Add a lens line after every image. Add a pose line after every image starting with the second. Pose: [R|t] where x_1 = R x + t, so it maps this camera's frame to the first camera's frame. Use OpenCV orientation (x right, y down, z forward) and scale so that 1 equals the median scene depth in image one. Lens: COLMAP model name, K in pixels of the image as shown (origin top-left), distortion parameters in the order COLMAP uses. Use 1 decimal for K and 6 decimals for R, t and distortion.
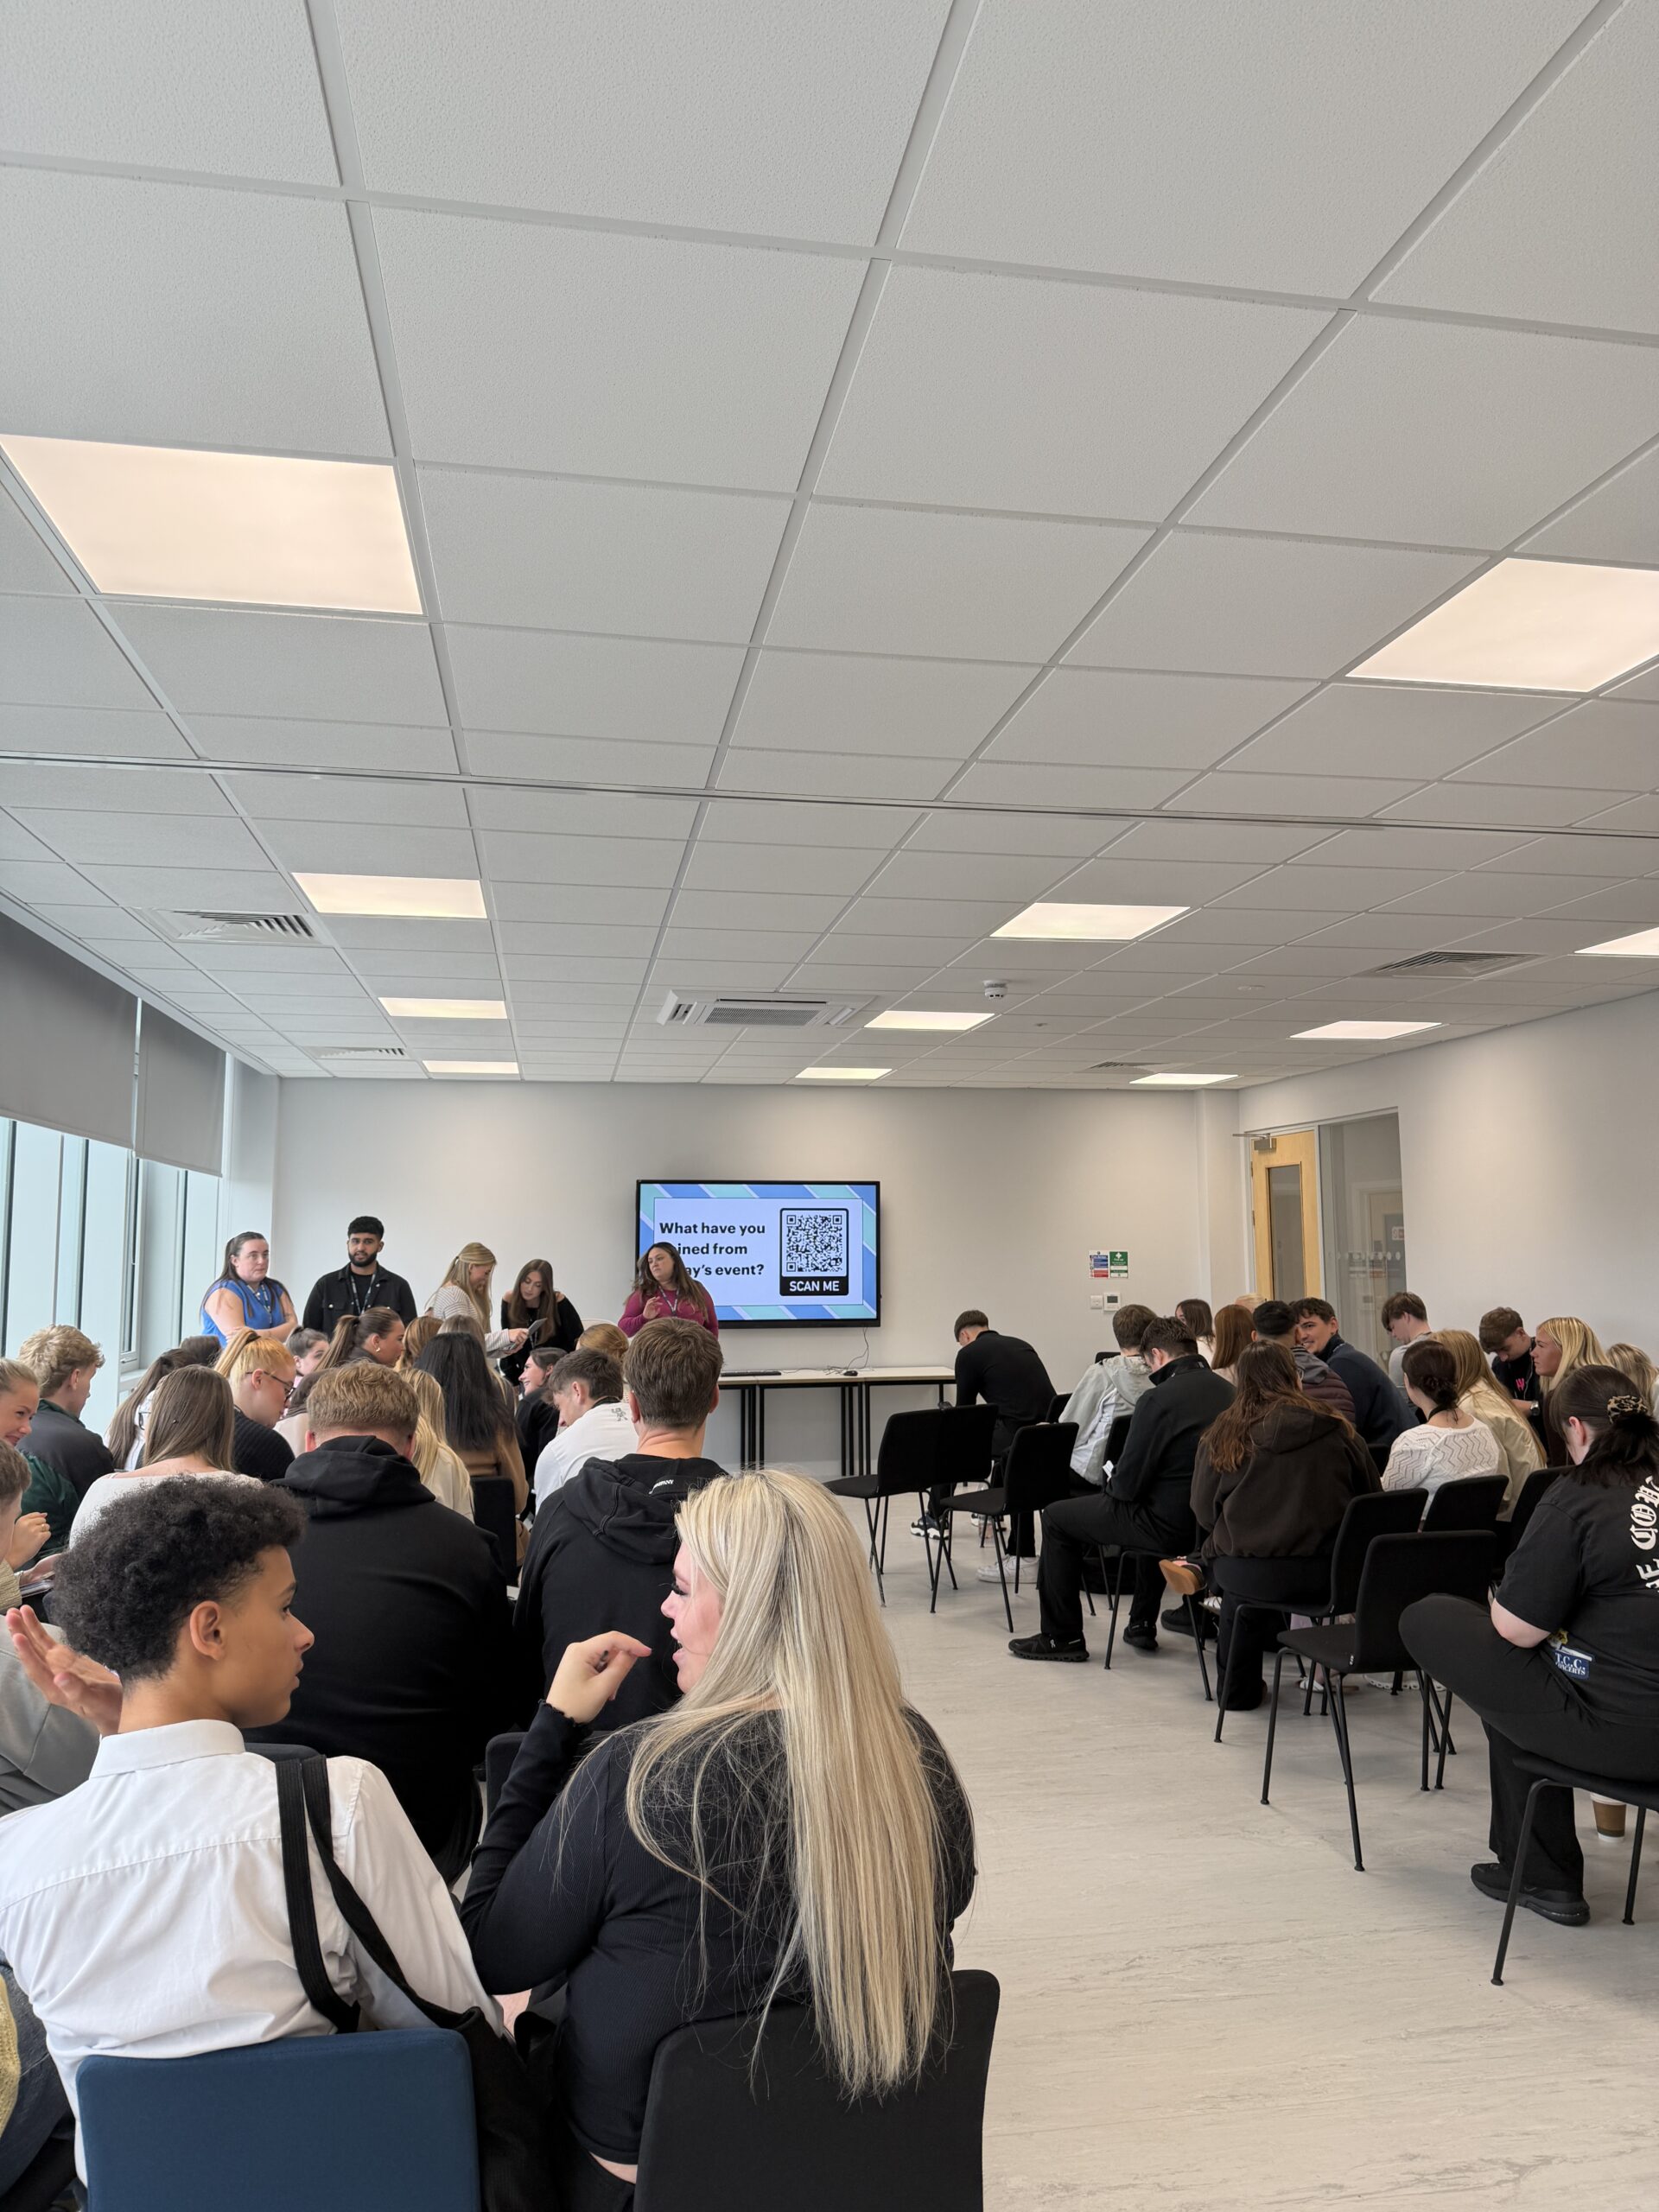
lens RADIAL K [[1538.3, 0, 841.6], [0, 1538.3, 1092.3], [0, 0, 1]] dist [0.066886, -0.003231]
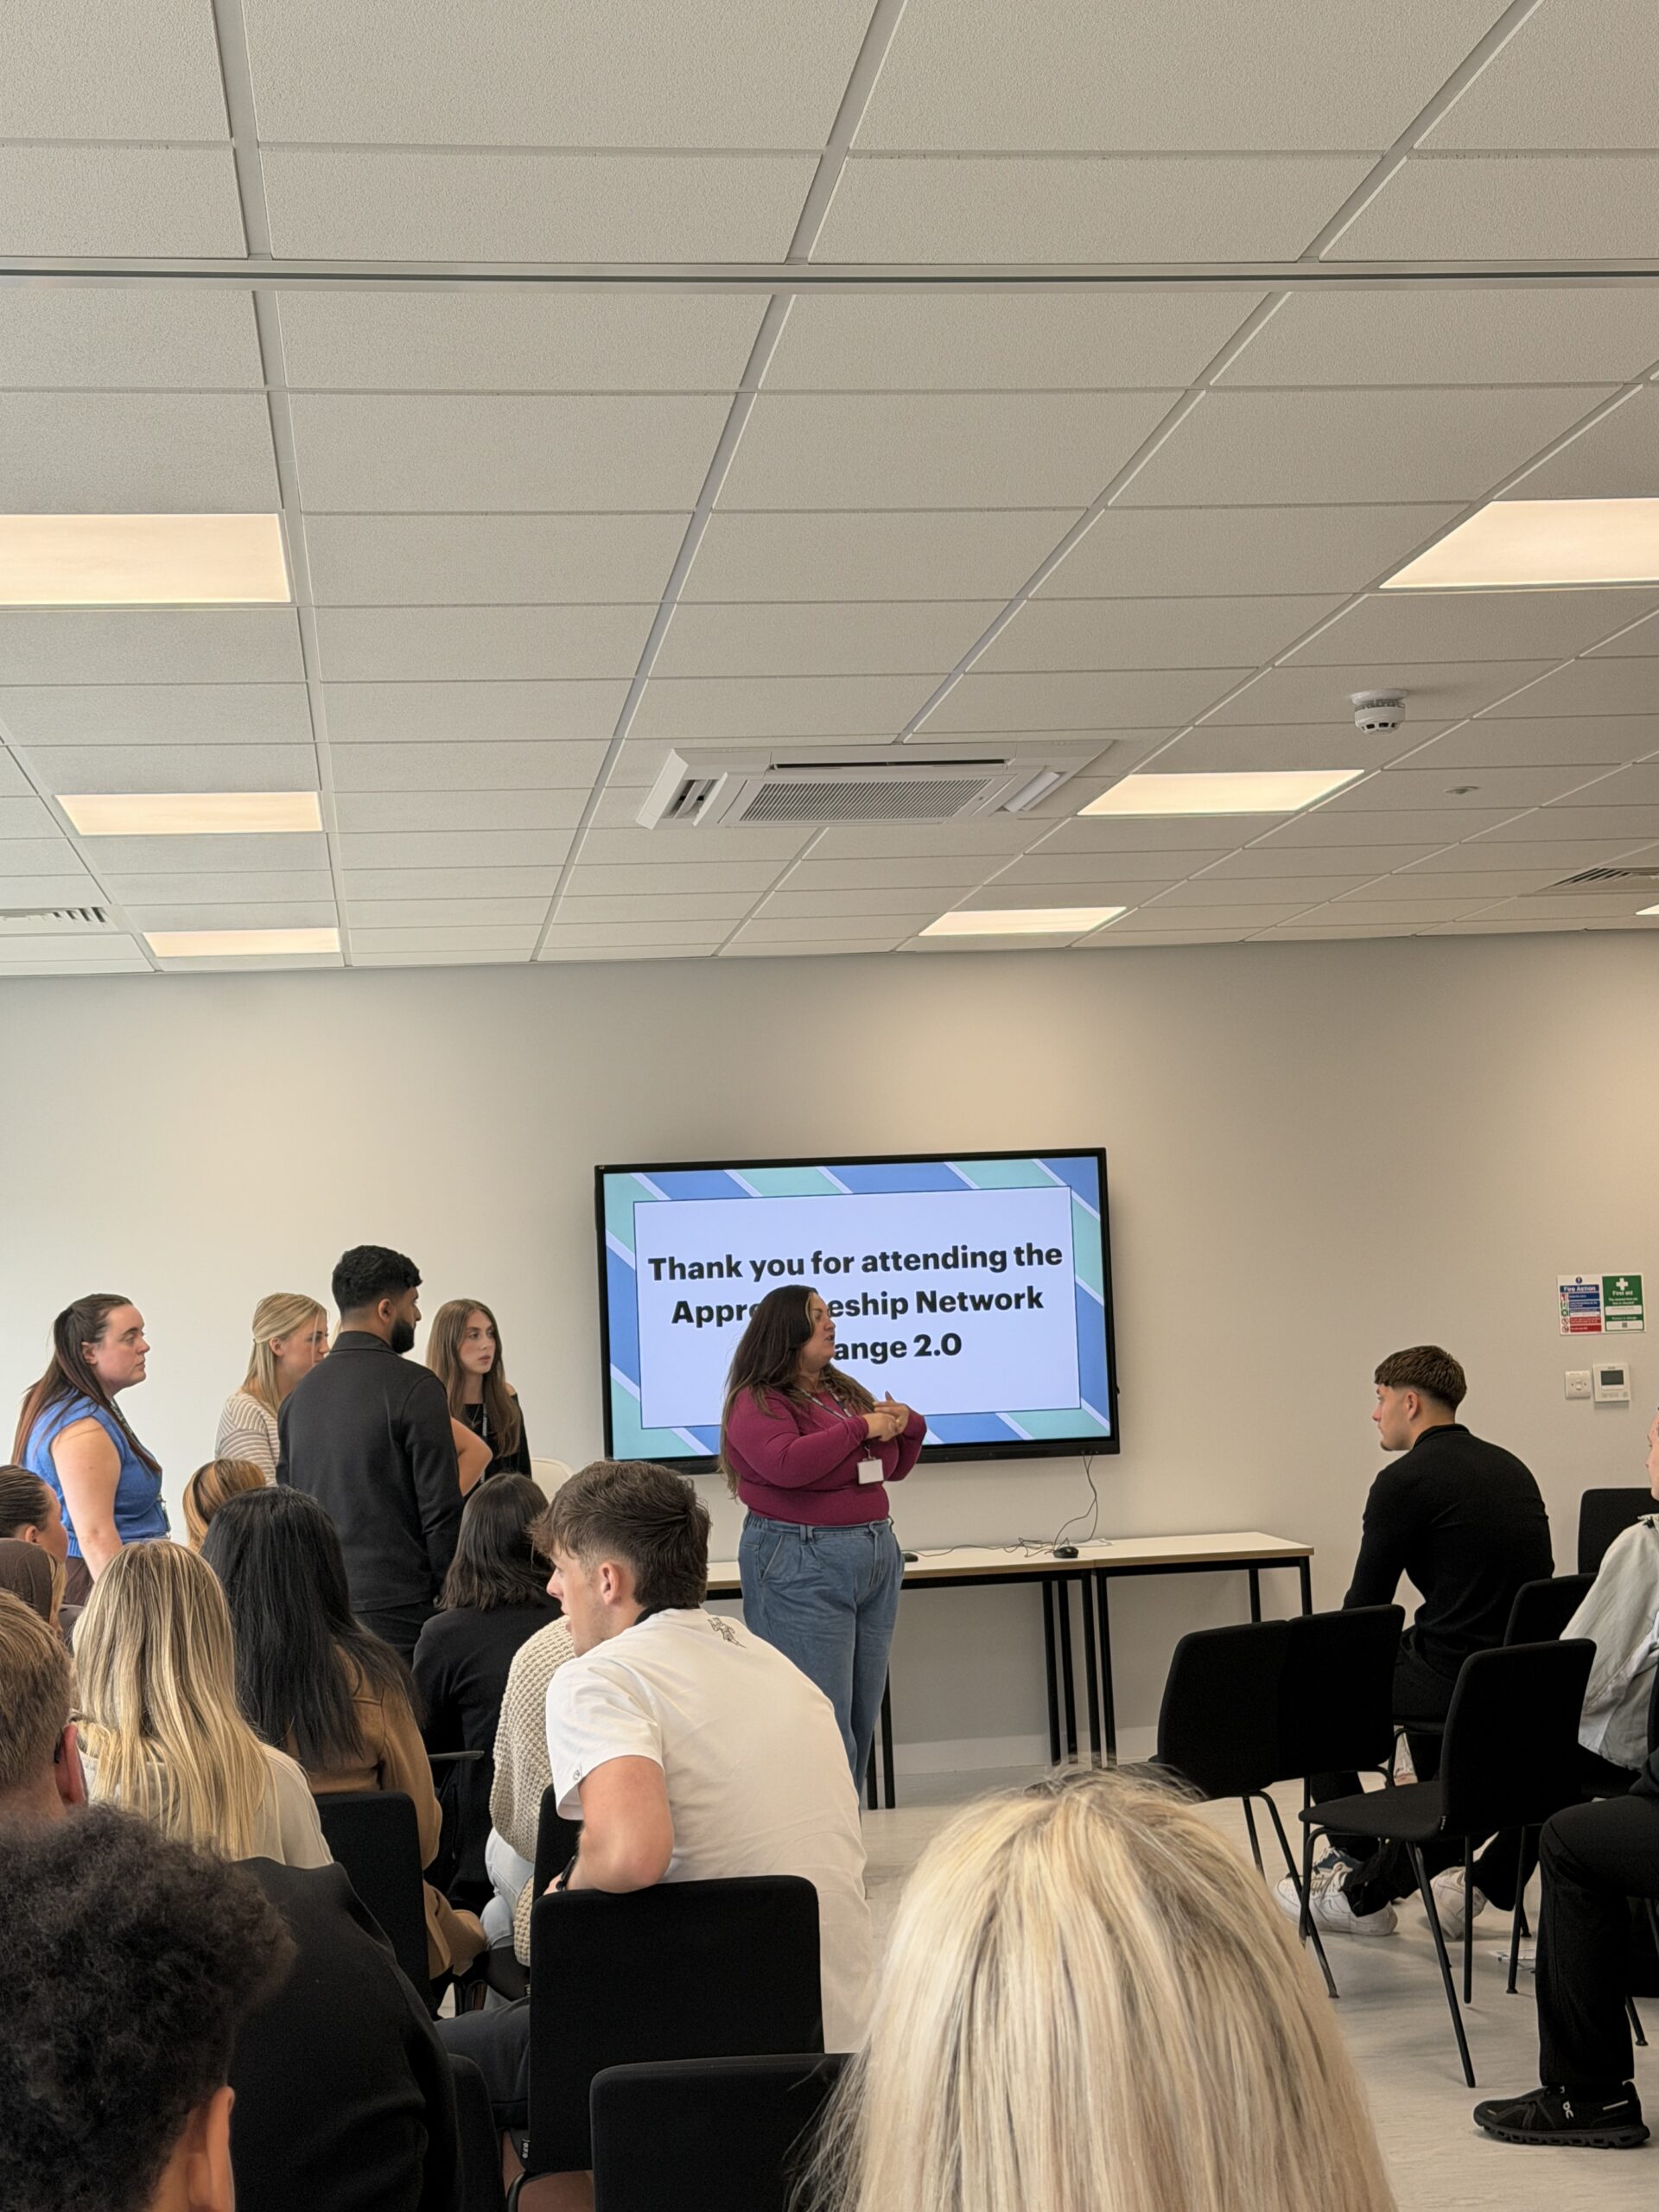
lens RADIAL K [[3169.9, 0, 816.1], [0, 3169.9, 1115.7], [0, 0, 1]] dist [0.062916, 0.000000]
pose [[0.997938, -0.042189, -0.048378, -0.022946], [0.044145, 0.998220, 0.040090, 0.007033], [0.046601, -0.042142, 0.998024, 0.033937]]
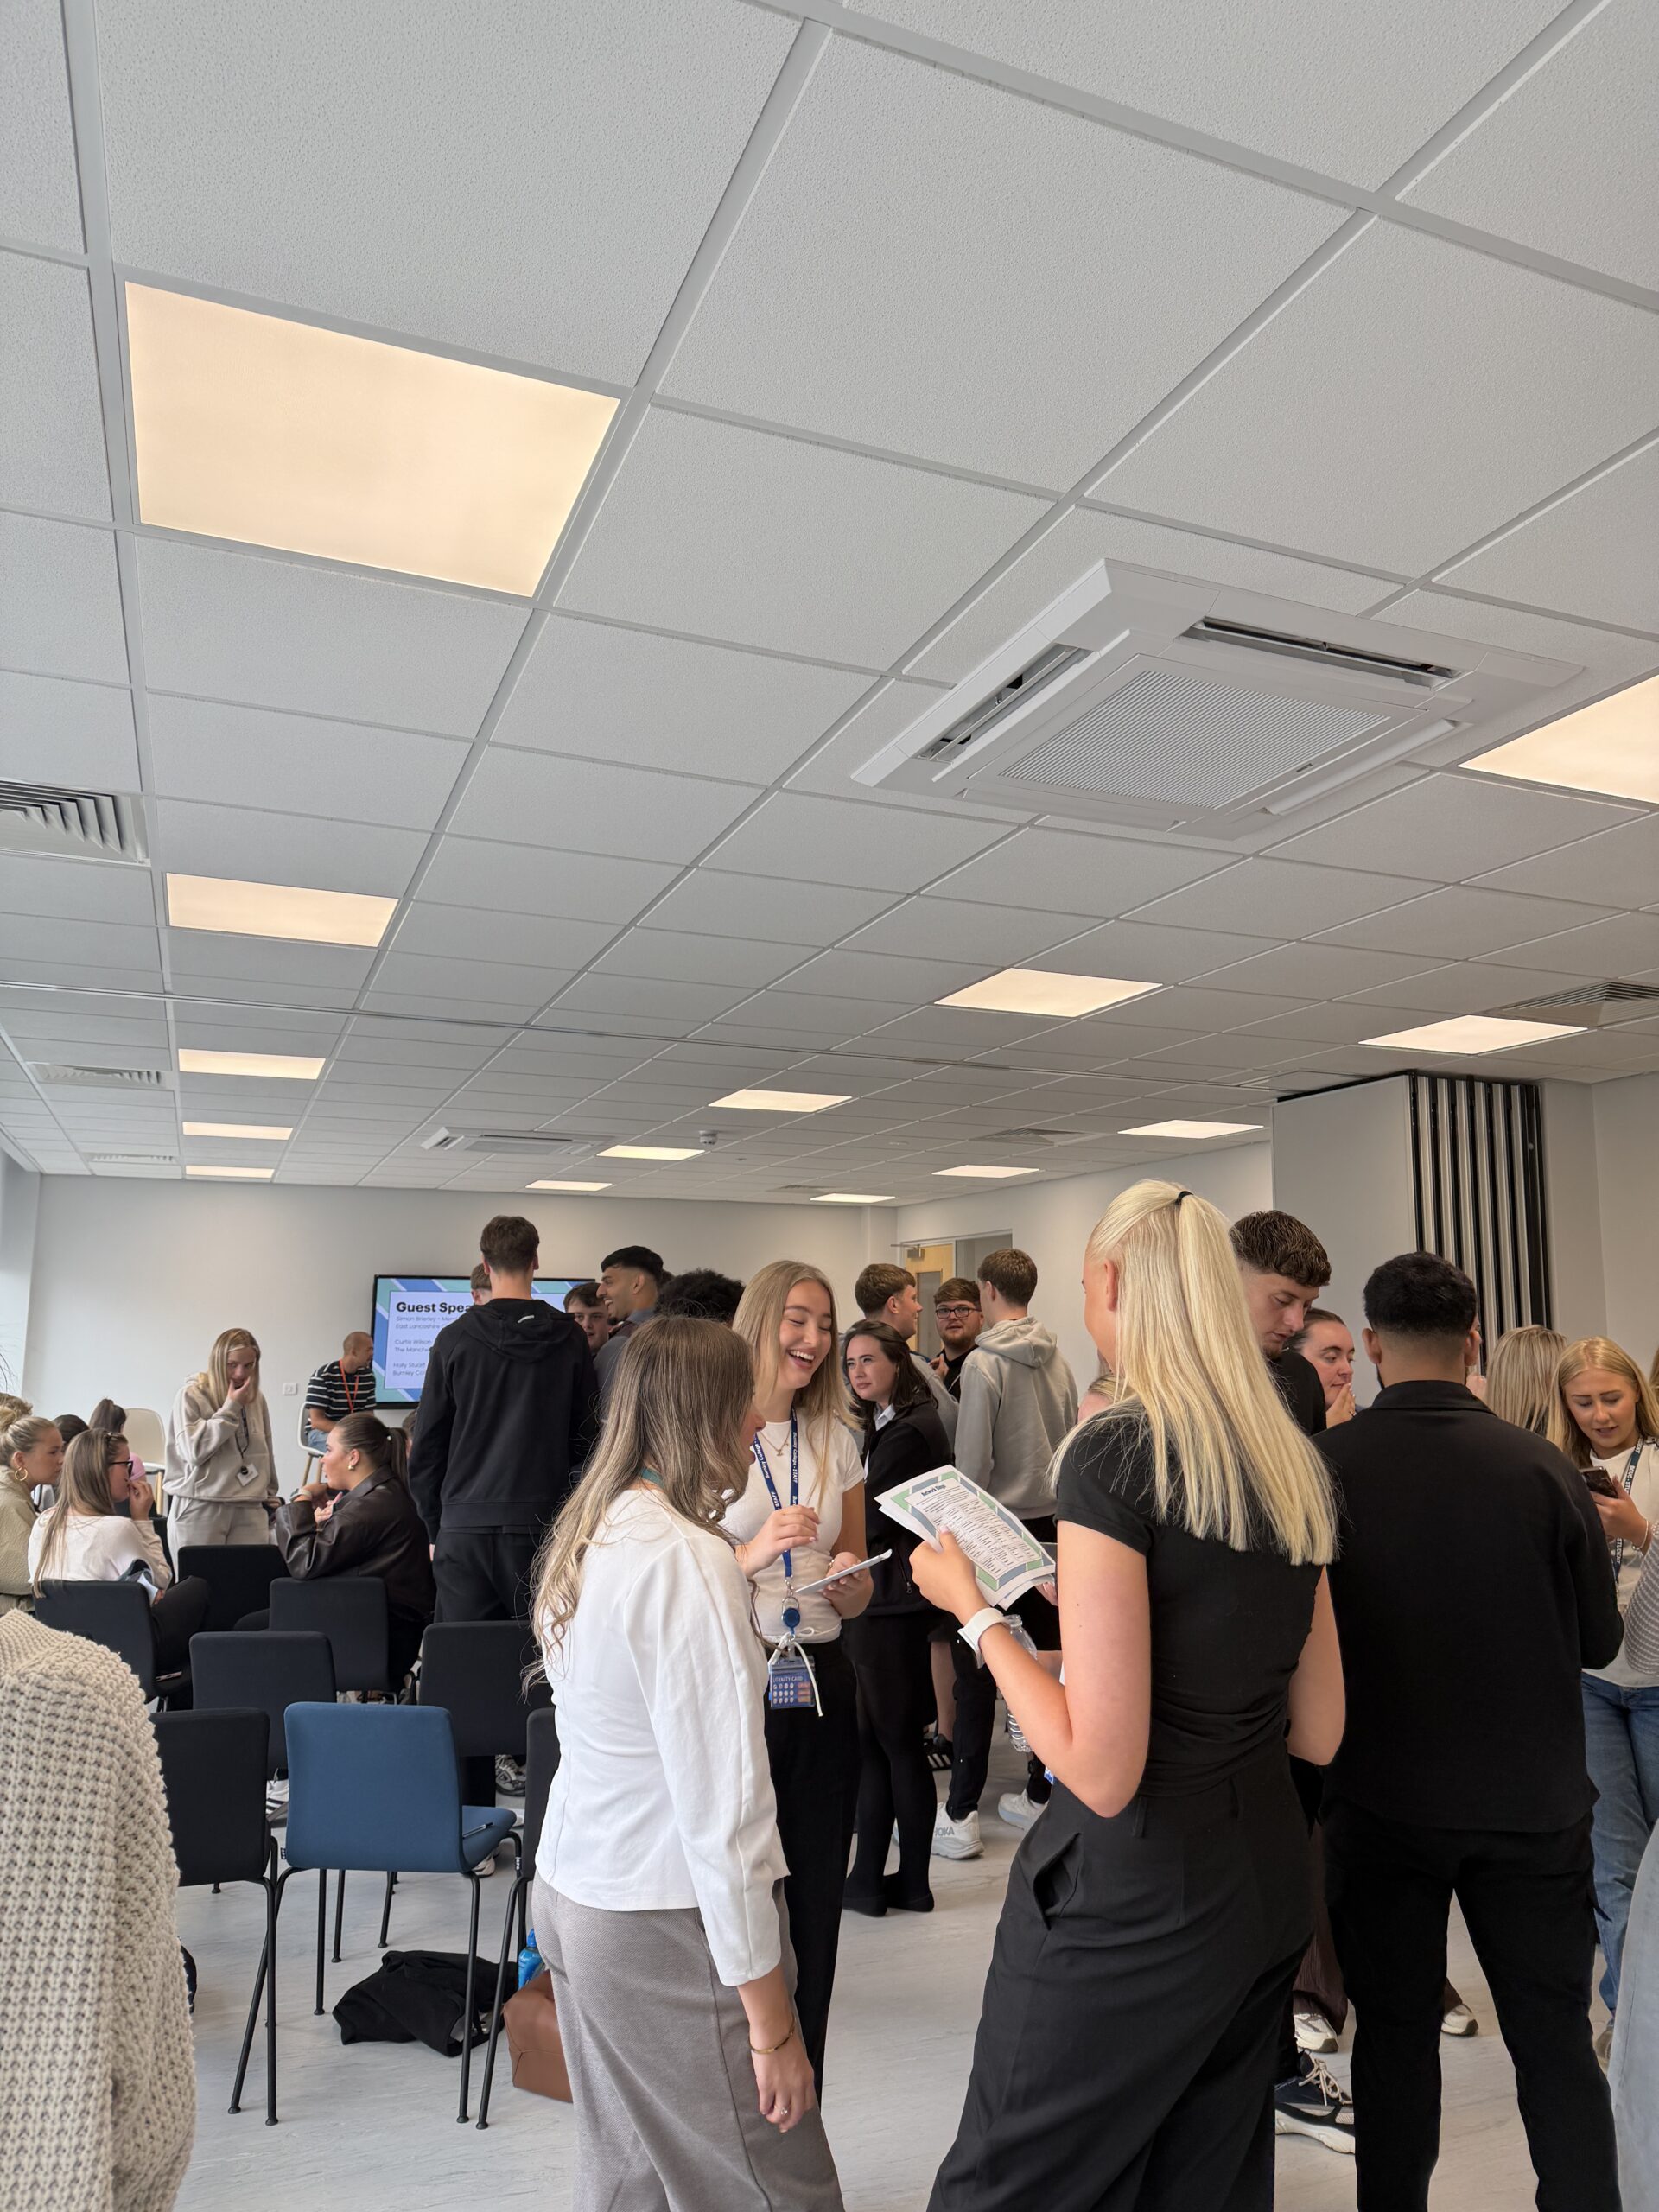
lens RADIAL K [[1538.3, 0, 821.1], [0, 1538.3, 1094.0], [0, 0, 1]] dist [0.066886, -0.003231]
pose [[0.981224, 0.041430, 0.188368, -0.043333], [-0.031179, 0.997884, -0.057063, -0.028010], [-0.190333, 0.050118, 0.980439, -0.243537]]
